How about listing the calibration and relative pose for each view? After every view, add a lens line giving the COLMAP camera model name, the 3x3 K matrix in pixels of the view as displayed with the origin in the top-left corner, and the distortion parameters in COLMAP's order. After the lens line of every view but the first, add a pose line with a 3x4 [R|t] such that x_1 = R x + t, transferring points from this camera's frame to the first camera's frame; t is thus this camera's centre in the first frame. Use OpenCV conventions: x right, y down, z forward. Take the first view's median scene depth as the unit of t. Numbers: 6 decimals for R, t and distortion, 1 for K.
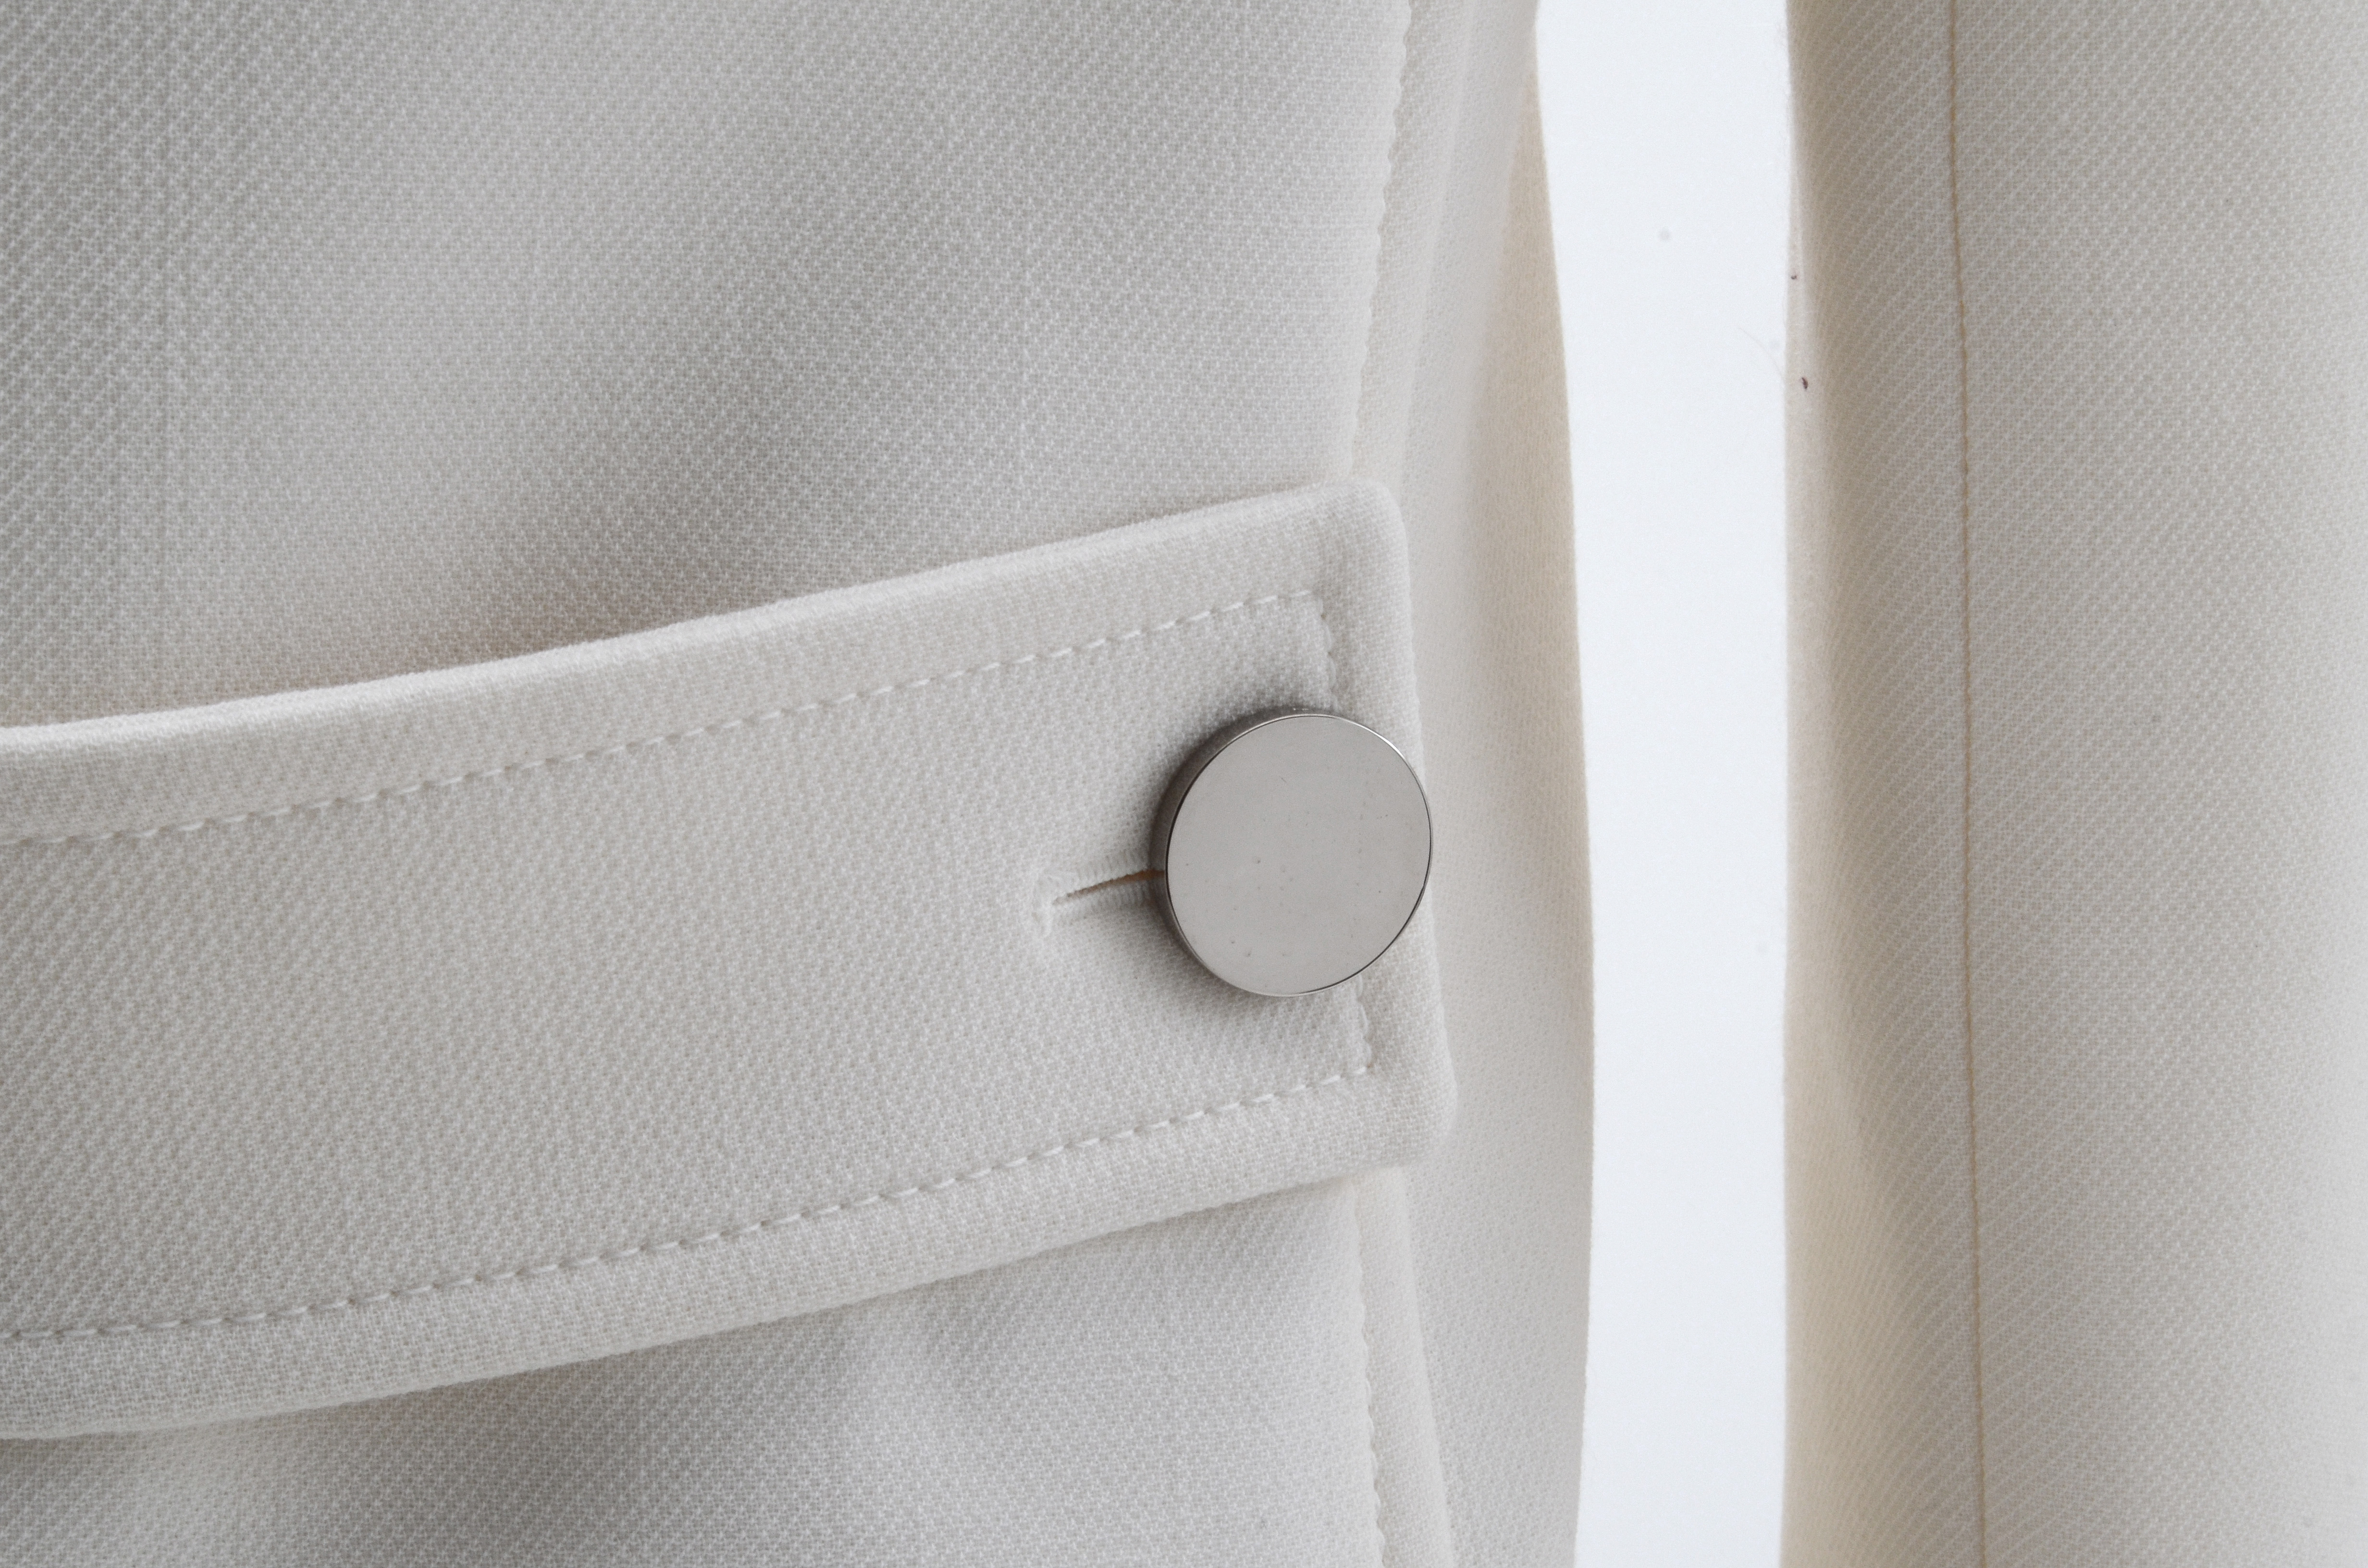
lens RADIAL K [[5308.3, 0, 1184.0], [0, 5308.3, 784.0], [0, 0, 1]] dist [-0.027613, 0.179839]
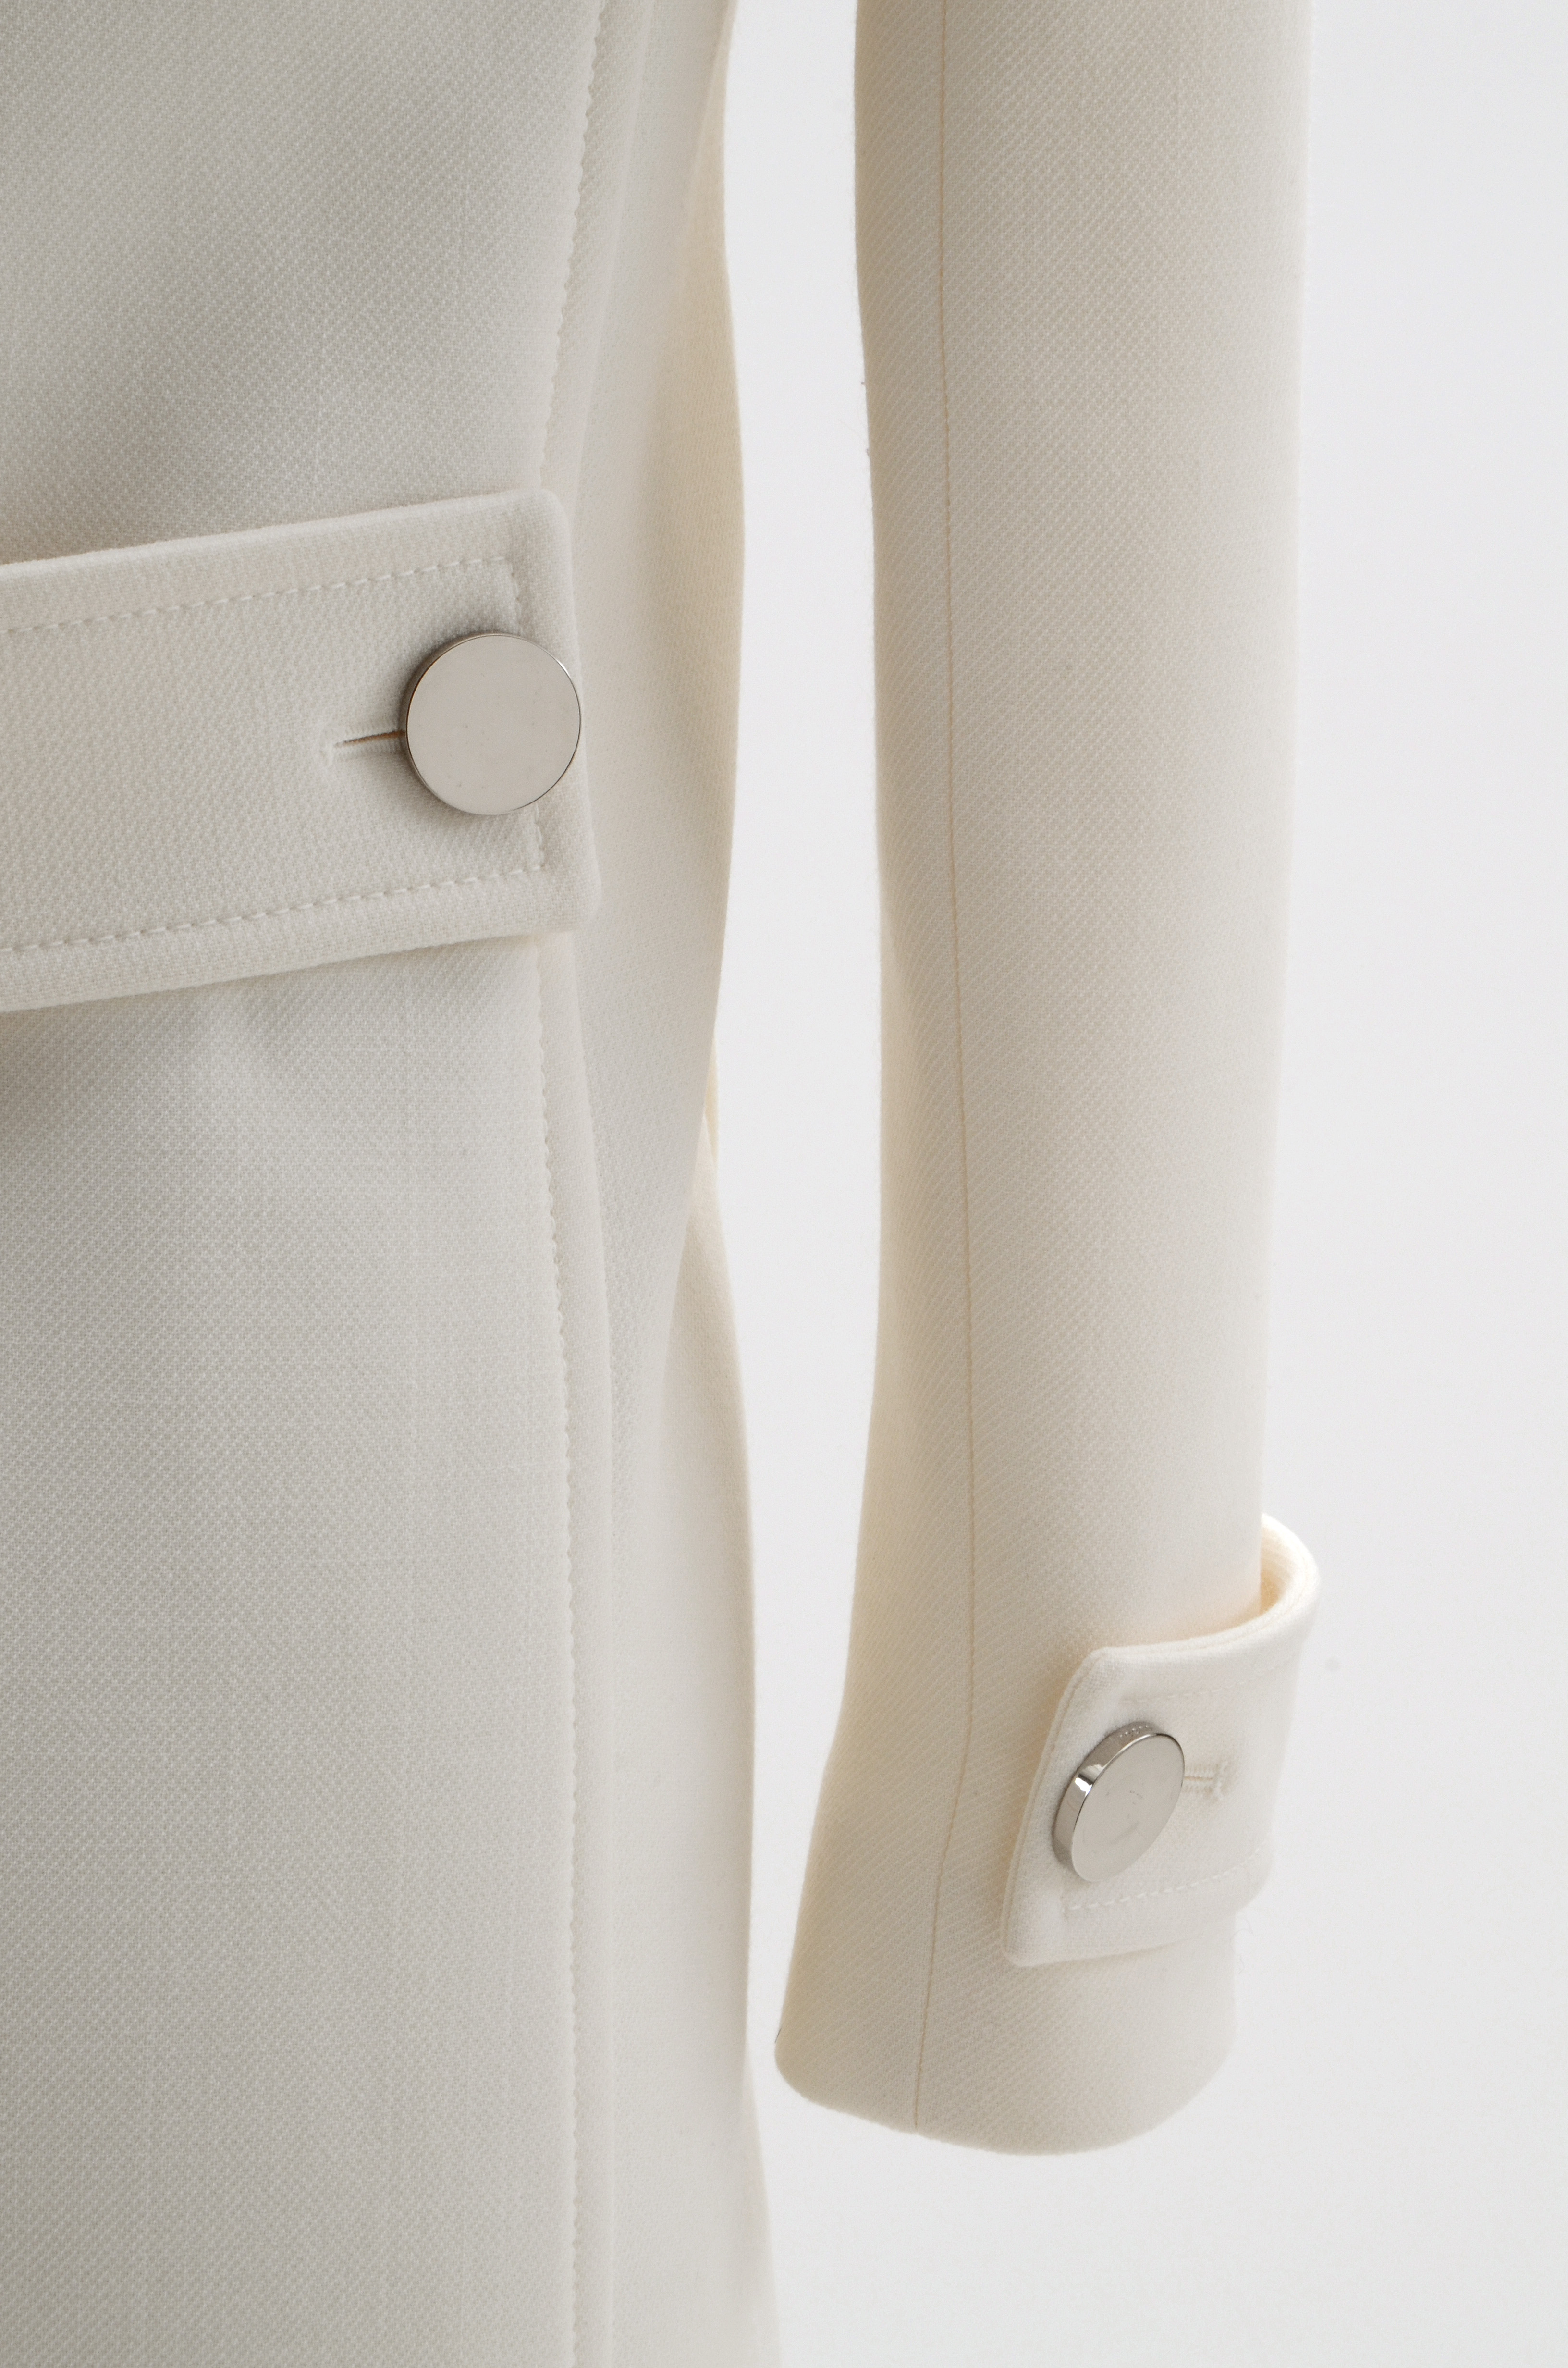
lens RADIAL K [[5658.0, 0, 784.0], [0, 5658.0, 1184.0], [0, 0, 1]] dist [-0.039617, 0.299334]
pose [[0.997536, 0.031133, -0.062876, 0.218541], [-0.031404, 0.999501, -0.003335, 0.153390], [0.062741, 0.005301, 0.998016, -0.682838]]
